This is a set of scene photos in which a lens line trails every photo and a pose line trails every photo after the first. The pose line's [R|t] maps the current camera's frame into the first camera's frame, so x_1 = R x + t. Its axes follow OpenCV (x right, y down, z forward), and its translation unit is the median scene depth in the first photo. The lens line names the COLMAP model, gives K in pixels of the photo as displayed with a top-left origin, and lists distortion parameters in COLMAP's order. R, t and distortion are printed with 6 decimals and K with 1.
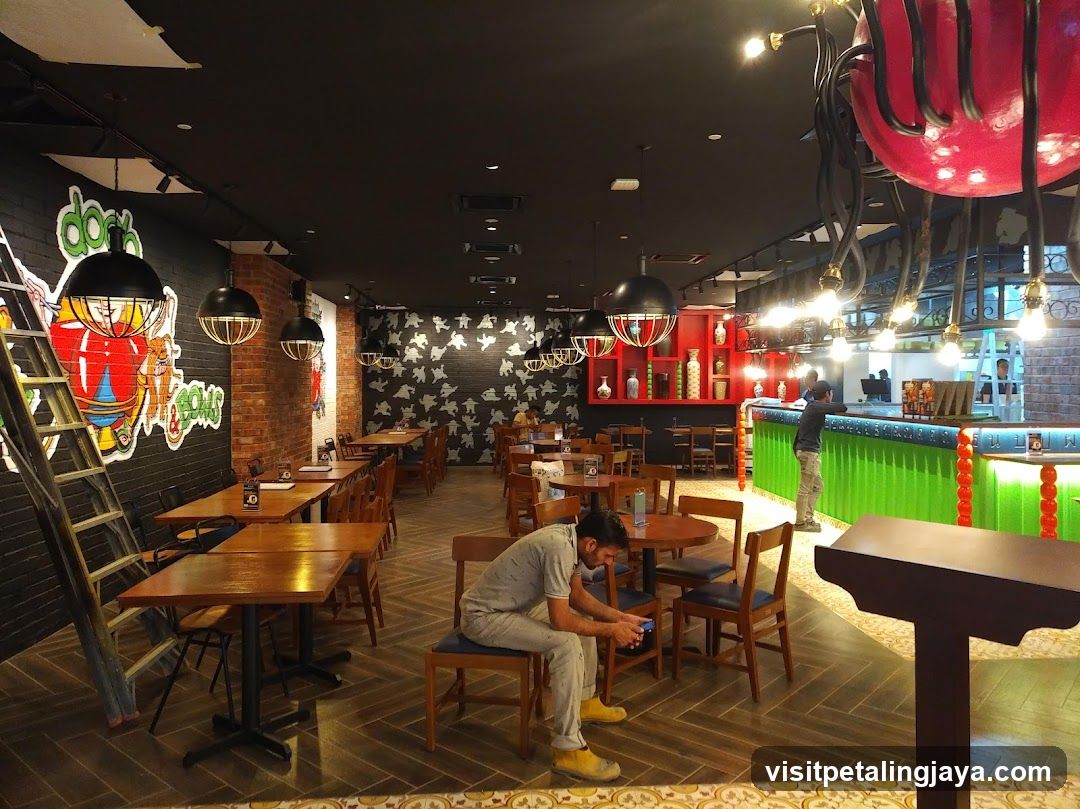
lens RADIAL K [[800.4, 0, 555.3], [0, 800.4, 382.1], [0, 0, 1]] dist [0.021077, -0.001166]
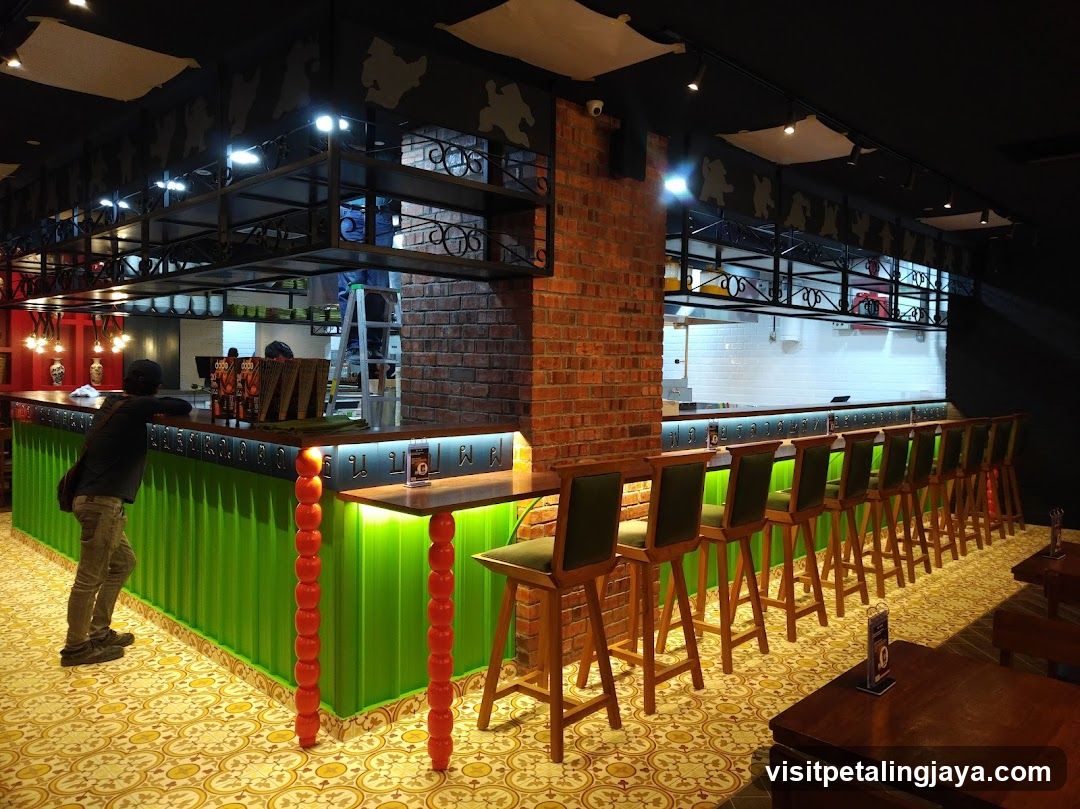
lens RADIAL K [[800.4, 0, 541.5], [0, 800.4, 401.1], [0, 0, 1]] dist [0.021077, -0.001166]
pose [[0.758486, -0.017012, 0.651468, 0.262928], [-0.013808, 0.999015, 0.042164, 0.002612], [-0.651543, -0.040977, 0.757504, 0.467130]]
